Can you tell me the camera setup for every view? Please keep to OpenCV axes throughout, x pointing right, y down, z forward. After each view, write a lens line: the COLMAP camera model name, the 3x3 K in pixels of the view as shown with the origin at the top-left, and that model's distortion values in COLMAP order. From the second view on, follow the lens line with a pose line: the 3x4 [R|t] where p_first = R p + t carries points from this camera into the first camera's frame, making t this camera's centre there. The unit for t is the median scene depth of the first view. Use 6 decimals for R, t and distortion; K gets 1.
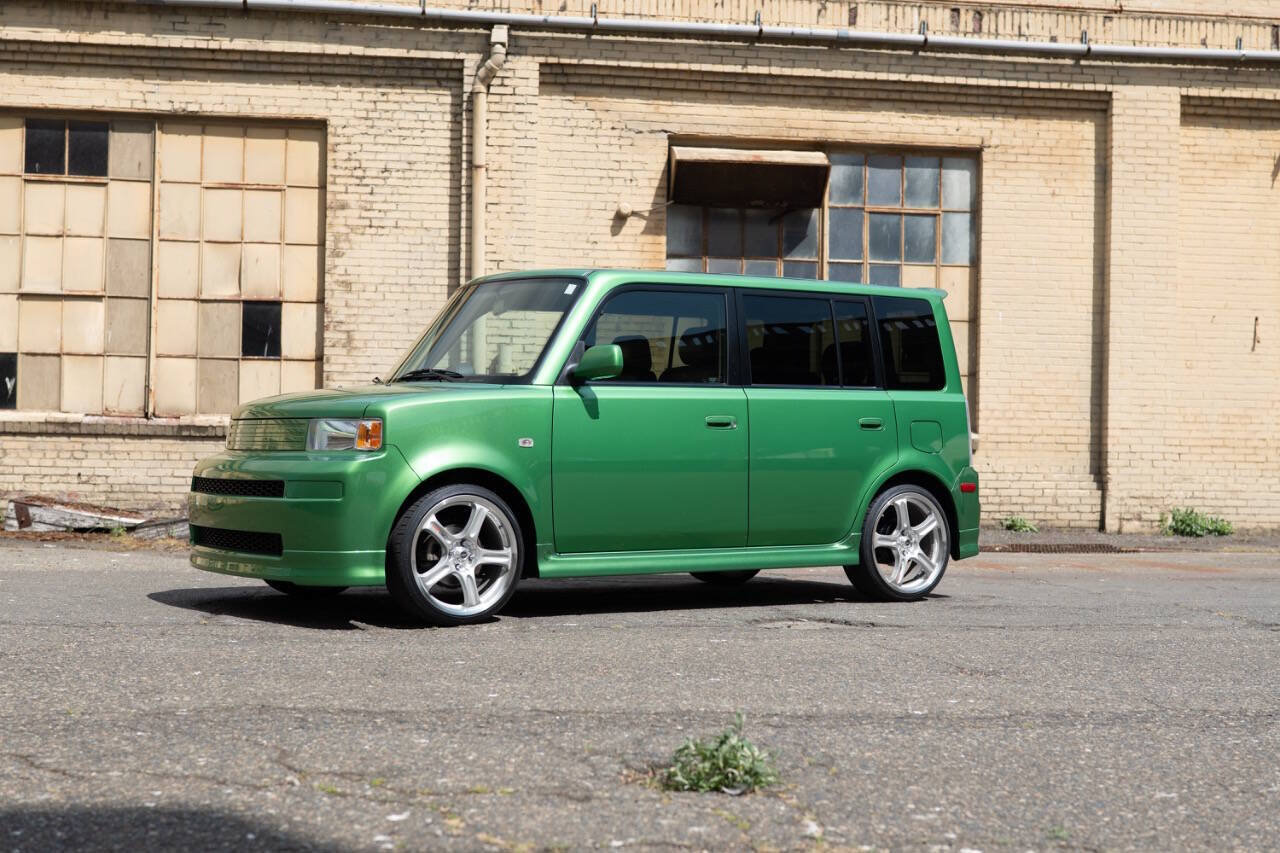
lens RADIAL K [[1770.2, 0, 640.0], [0, 1770.2, 426.5], [0, 0, 1]] dist [-0.007240, 0.053743]
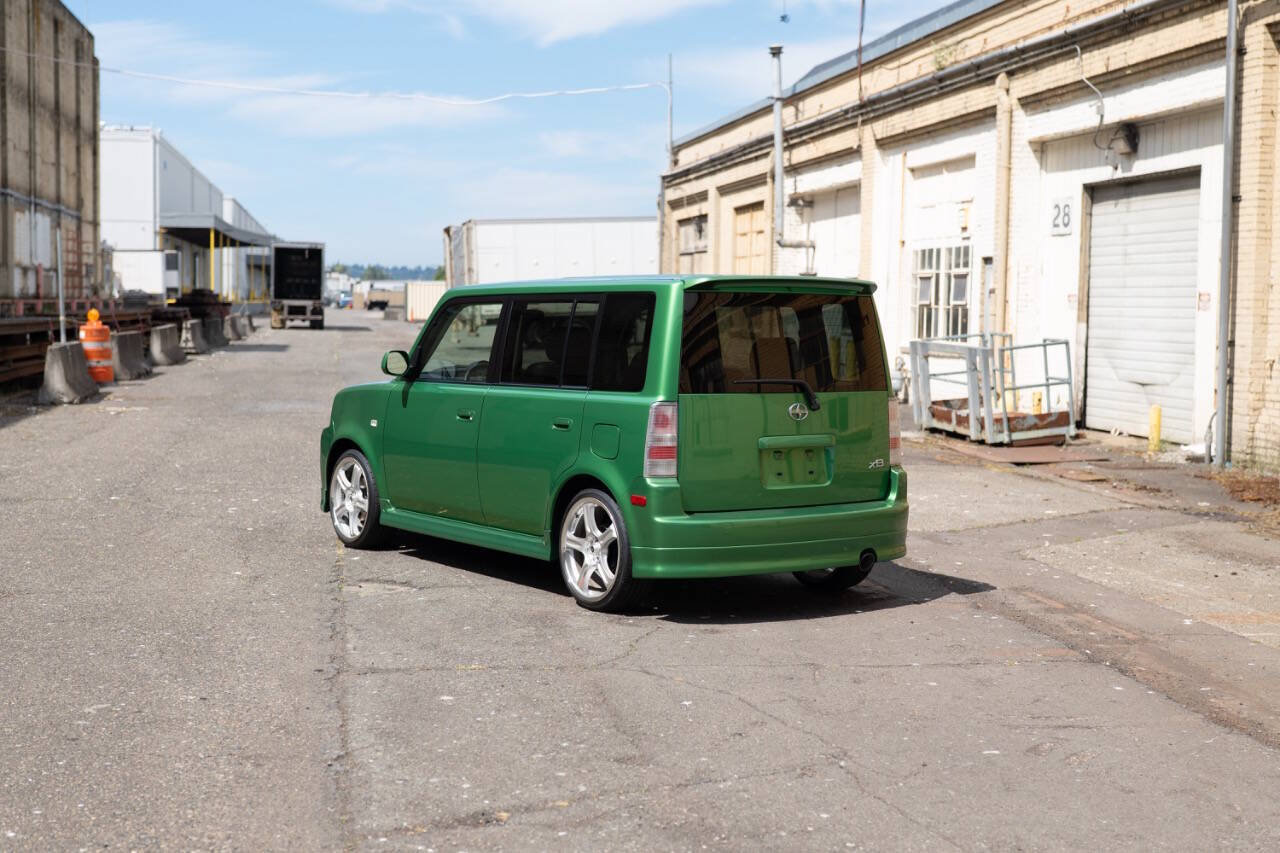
lens RADIAL K [[1770.2, 0, 640.0], [0, 1770.2, 426.5], [0, 0, 1]] dist [-0.007240, 0.053743]
pose [[0.027973, 0.052901, -0.998208, 0.612805], [-0.003537, 0.998598, 0.052822, -0.028661], [0.999602, 0.002053, 0.028120, 0.551147]]
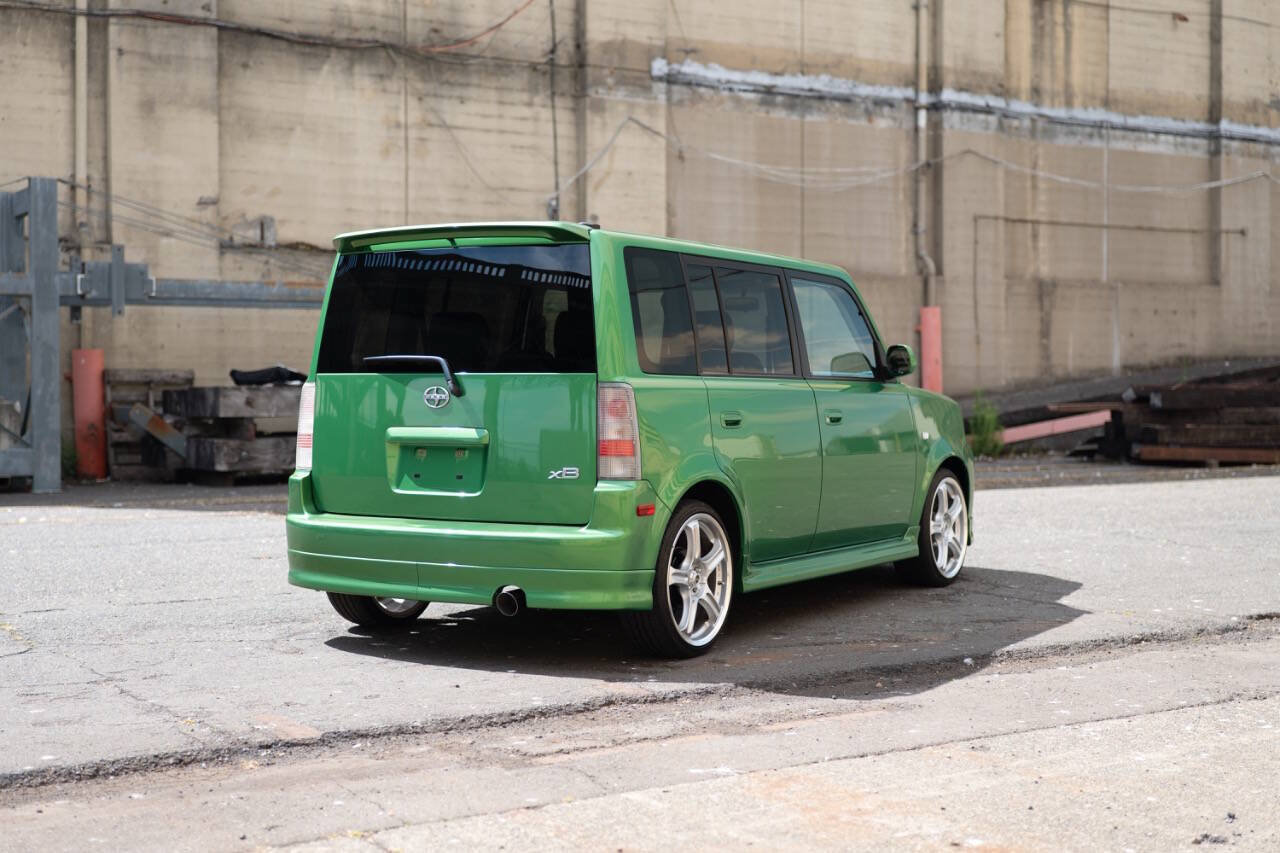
lens RADIAL K [[1770.2, 0, 640.0], [0, 1770.2, 426.5], [0, 0, 1]] dist [-0.007240, 0.053743]
pose [[-0.911777, -0.000239, -0.410685, 0.211156], [-0.004459, 0.999947, 0.009318, -0.002444], [0.410661, 0.010327, -0.911729, 1.008477]]
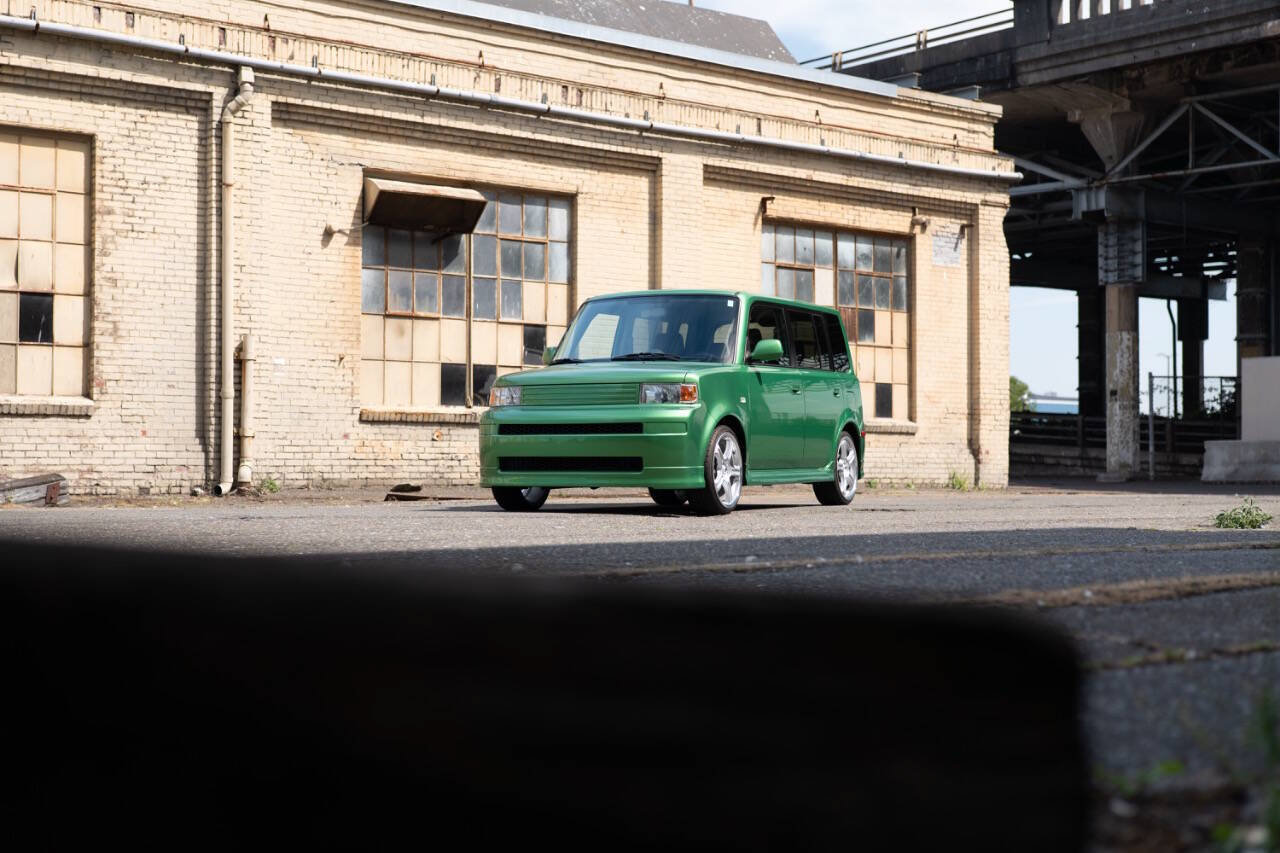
lens RADIAL K [[1770.2, 0, 640.0], [0, 1770.2, 426.5], [0, 0, 1]] dist [-0.007240, 0.053743]
pose [[0.862095, -0.003432, 0.506735, -0.449461], [0.004498, 0.999989, -0.000880, 0.016090], [-0.506726, 0.003038, 0.862102, -0.153515]]
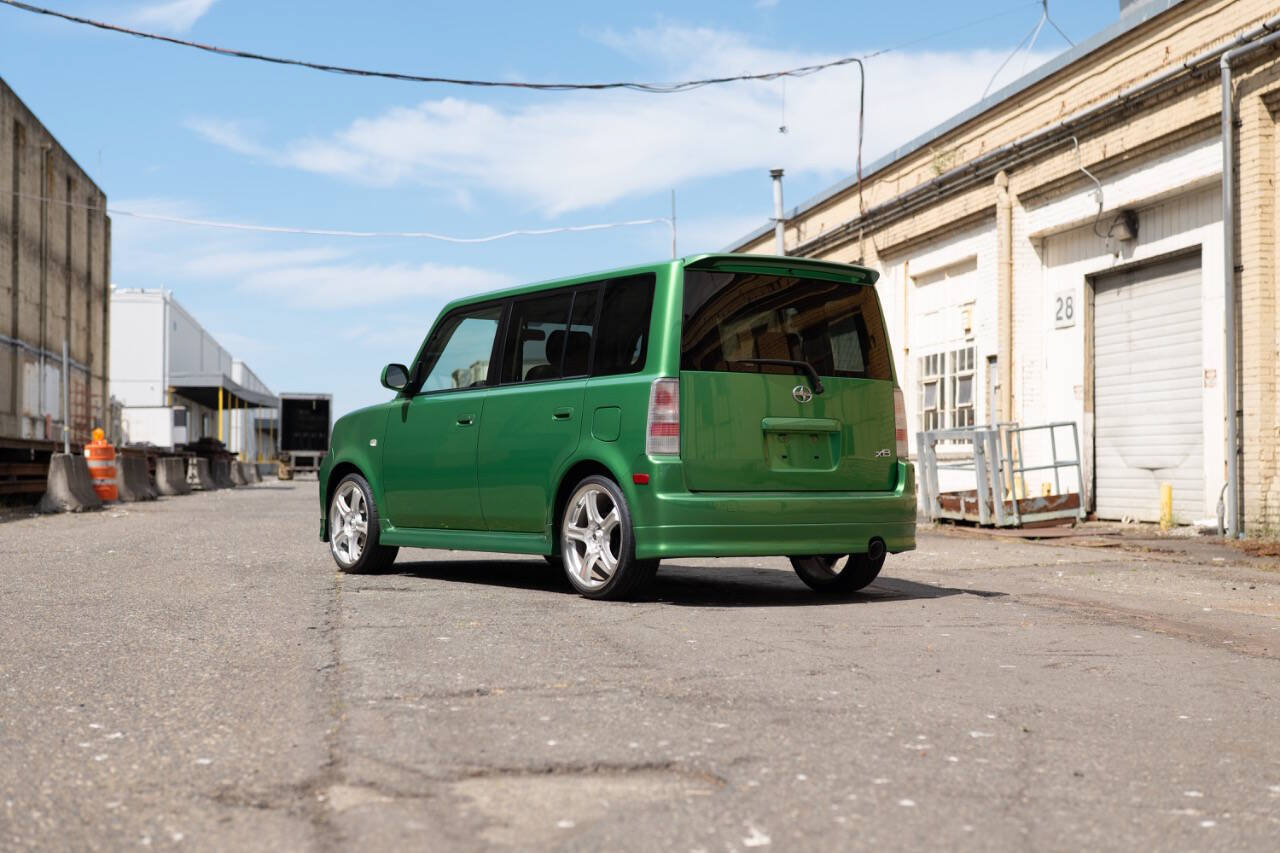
lens RADIAL K [[1770.2, 0, 640.0], [0, 1770.2, 426.5], [0, 0, 1]] dist [-0.007240, 0.053743]
pose [[0.023581, -0.040797, -0.998889, 0.604818], [0.008916, 0.999136, -0.040597, 0.025083], [0.999682, -0.007949, 0.023924, 0.553023]]
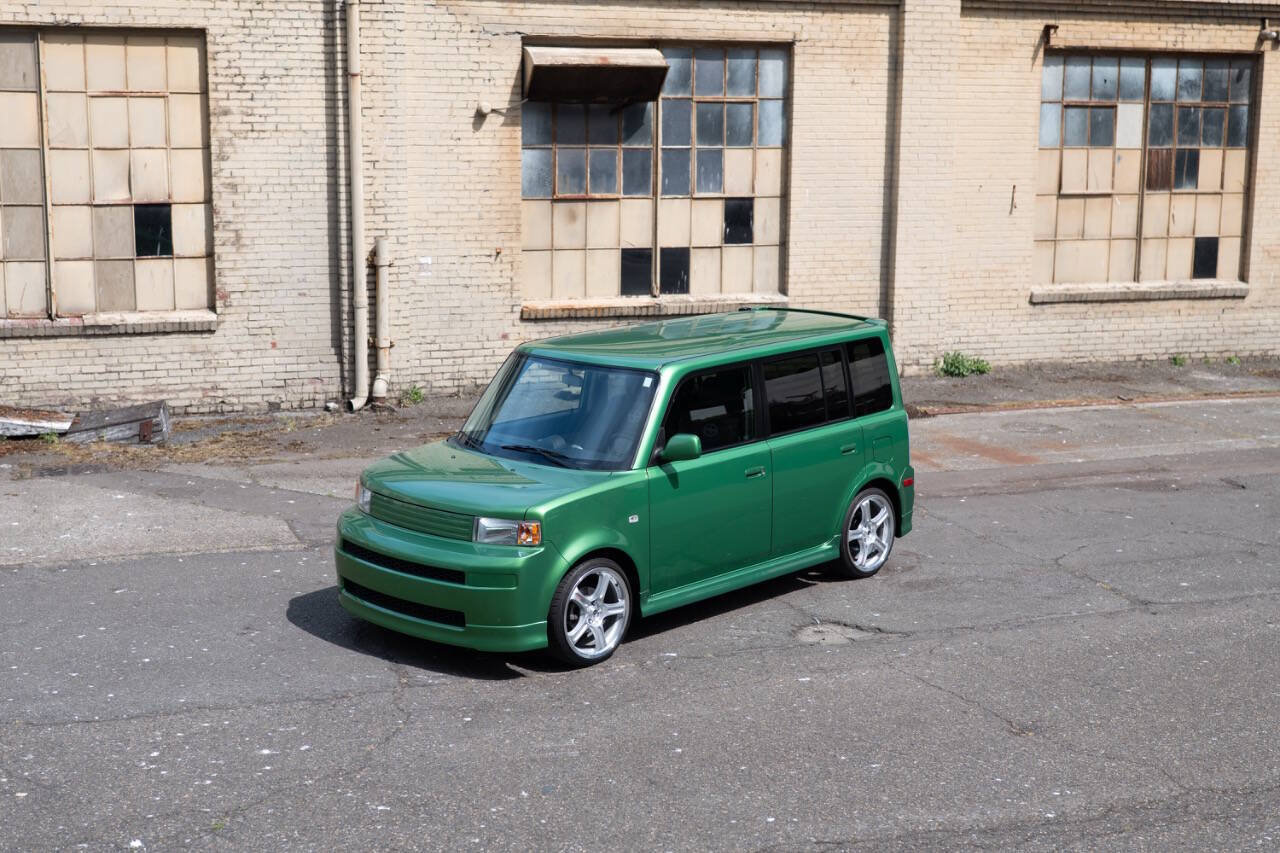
lens RADIAL K [[1770.2, 0, 630.1], [0, 1770.2, 430.0], [0, 0, 1]] dist [0.001549, 0.005299]
pose [[0.978302, -0.045749, 0.202068, -0.153255], [0.004891, 0.980144, 0.198229, -0.146409], [-0.207124, -0.192939, 0.959101, -0.105388]]
